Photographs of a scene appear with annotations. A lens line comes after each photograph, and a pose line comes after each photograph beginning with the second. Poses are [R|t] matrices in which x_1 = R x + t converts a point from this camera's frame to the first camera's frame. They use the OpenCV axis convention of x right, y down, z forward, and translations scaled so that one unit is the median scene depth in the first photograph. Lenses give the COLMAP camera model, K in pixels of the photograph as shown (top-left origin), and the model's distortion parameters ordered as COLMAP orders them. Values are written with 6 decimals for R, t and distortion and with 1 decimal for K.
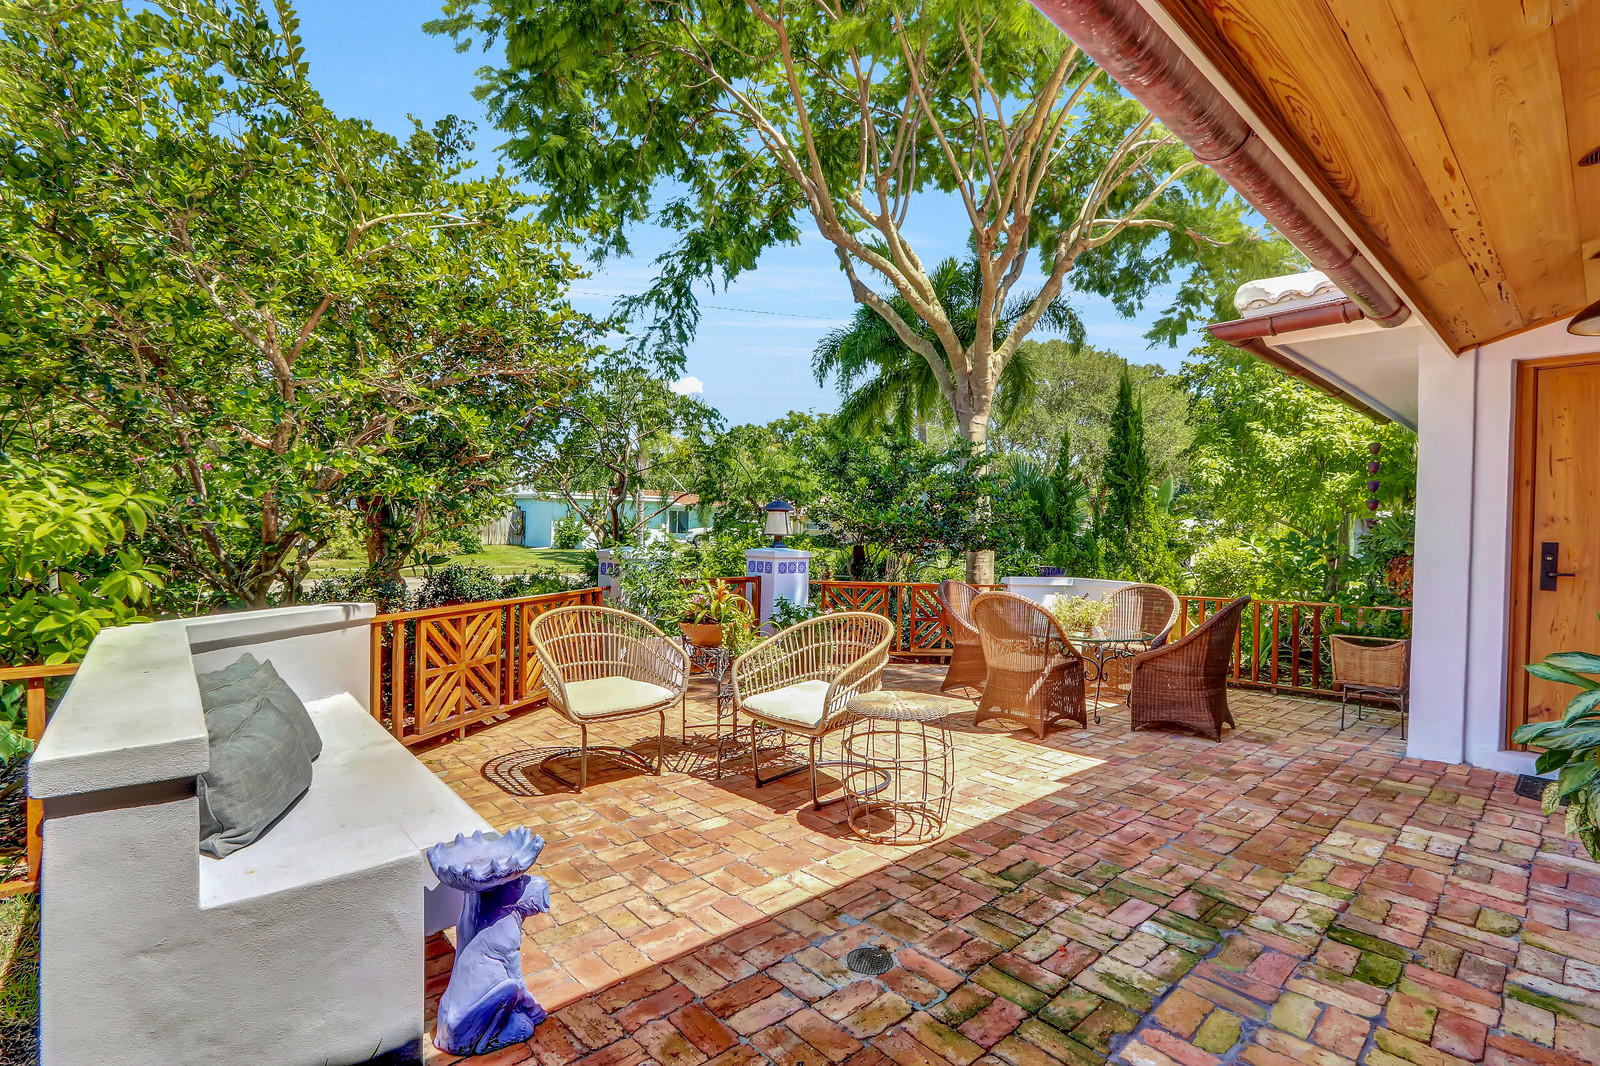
lens RADIAL K [[734.3, 0, 802.3], [0, 734.3, 536.7], [0, 0, 1]] dist [-0.021125, 0.003909]
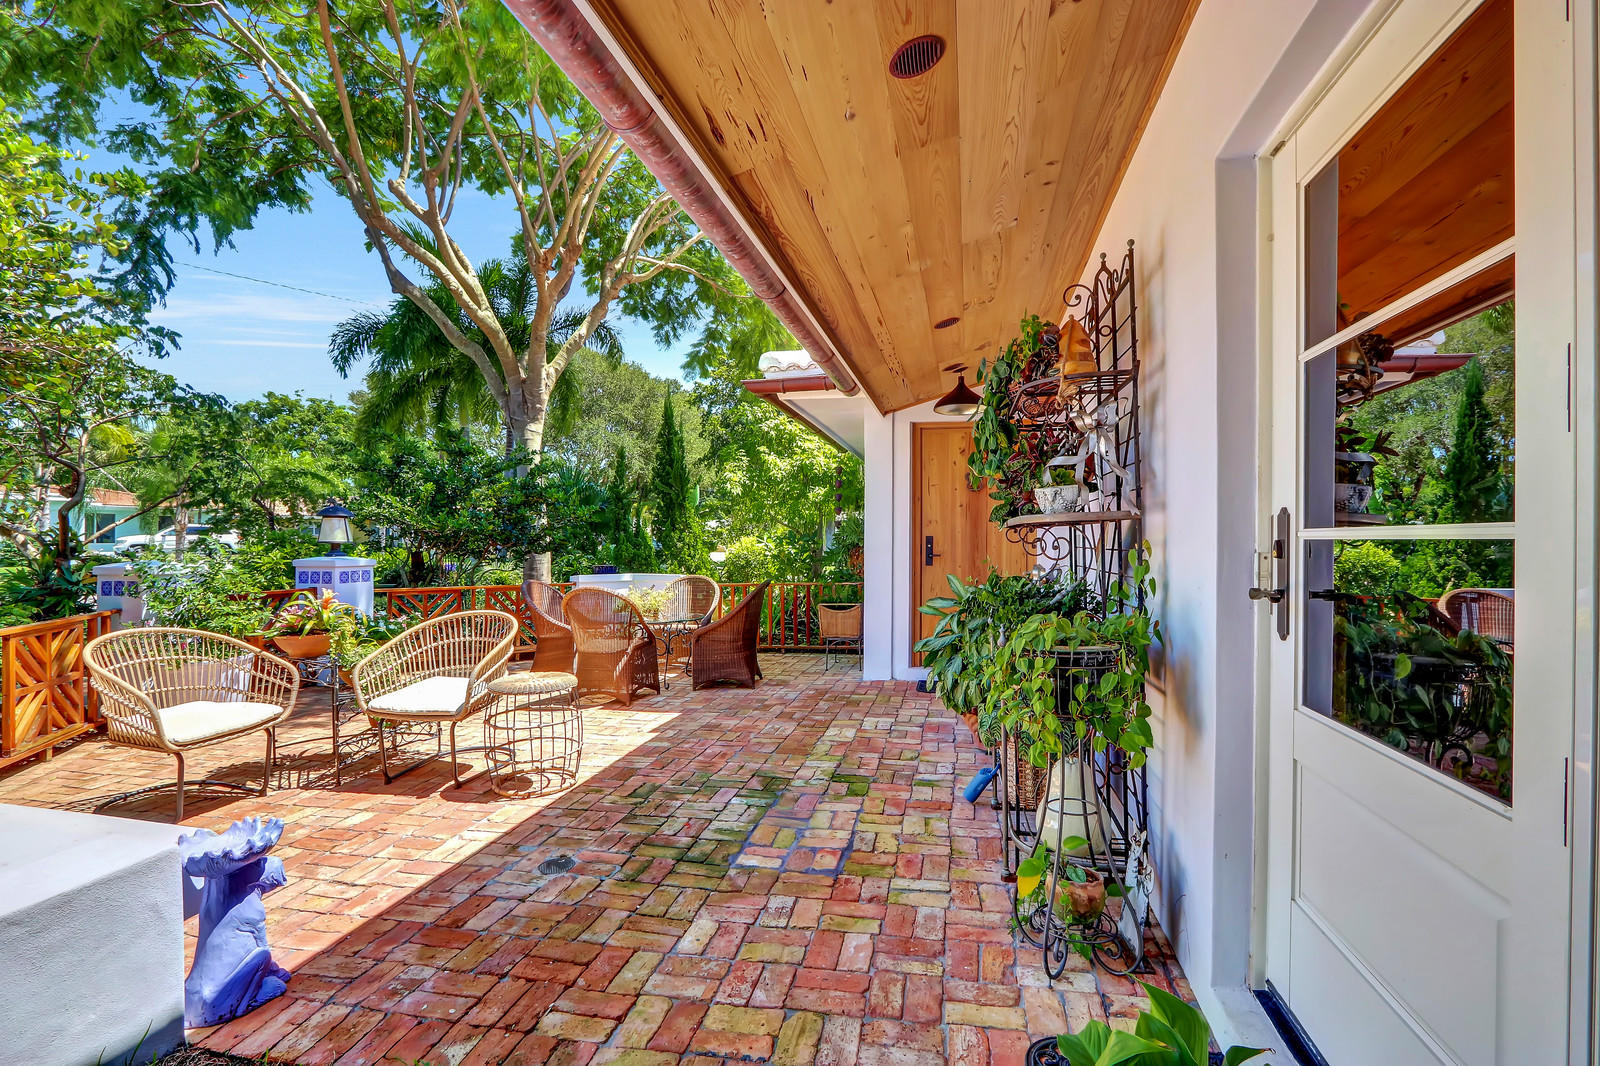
lens RADIAL K [[734.3, 0, 796.8], [0, 734.3, 539.2], [0, 0, 1]] dist [-0.021125, 0.003909]
pose [[0.815449, -0.021385, 0.578434, -0.153240], [0.020460, 0.999758, 0.008118, -0.004049], [-0.578468, 0.005215, 0.815689, -0.164857]]
